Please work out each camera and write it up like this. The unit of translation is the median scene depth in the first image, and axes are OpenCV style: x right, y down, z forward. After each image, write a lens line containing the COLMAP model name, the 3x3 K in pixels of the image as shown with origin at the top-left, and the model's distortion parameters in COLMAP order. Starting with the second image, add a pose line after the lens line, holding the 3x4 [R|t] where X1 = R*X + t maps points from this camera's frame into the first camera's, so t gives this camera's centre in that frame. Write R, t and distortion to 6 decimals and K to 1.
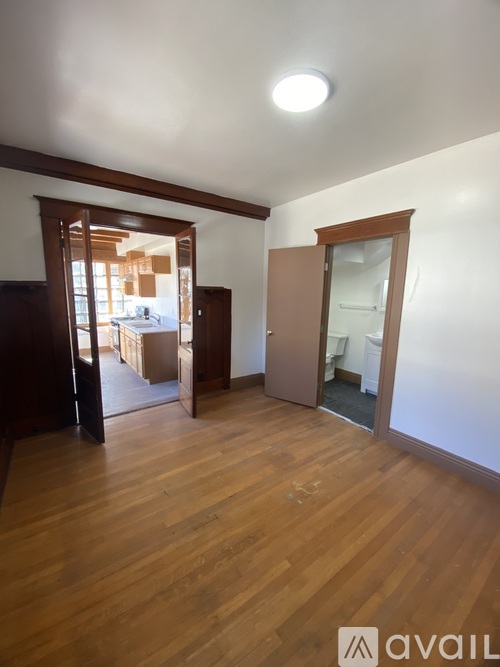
lens RADIAL K [[271.7, 0, 250.0], [0, 271.7, 333.5], [0, 0, 1]] dist [0.001032, -0.000013]
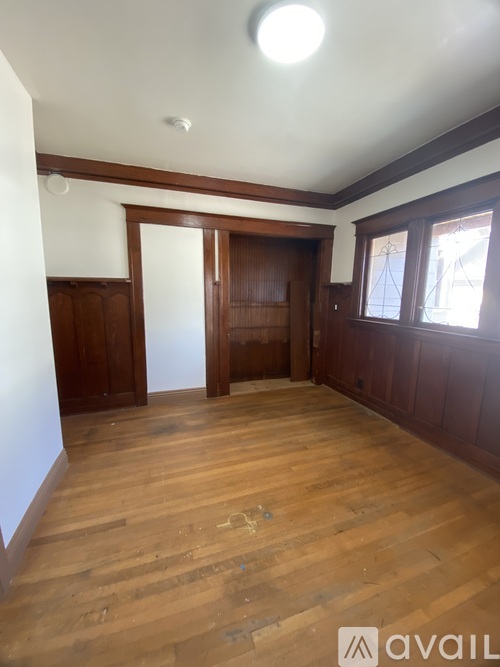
lens RADIAL K [[271.7, 0, 250.0], [0, 271.7, 333.5], [0, 0, 1]] dist [0.001032, -0.000013]
pose [[-0.954604, -0.079264, 0.287137, 0.001307], [0.016924, 0.947957, 0.317947, -0.219126], [-0.297395, 0.308373, -0.903583, 1.644811]]
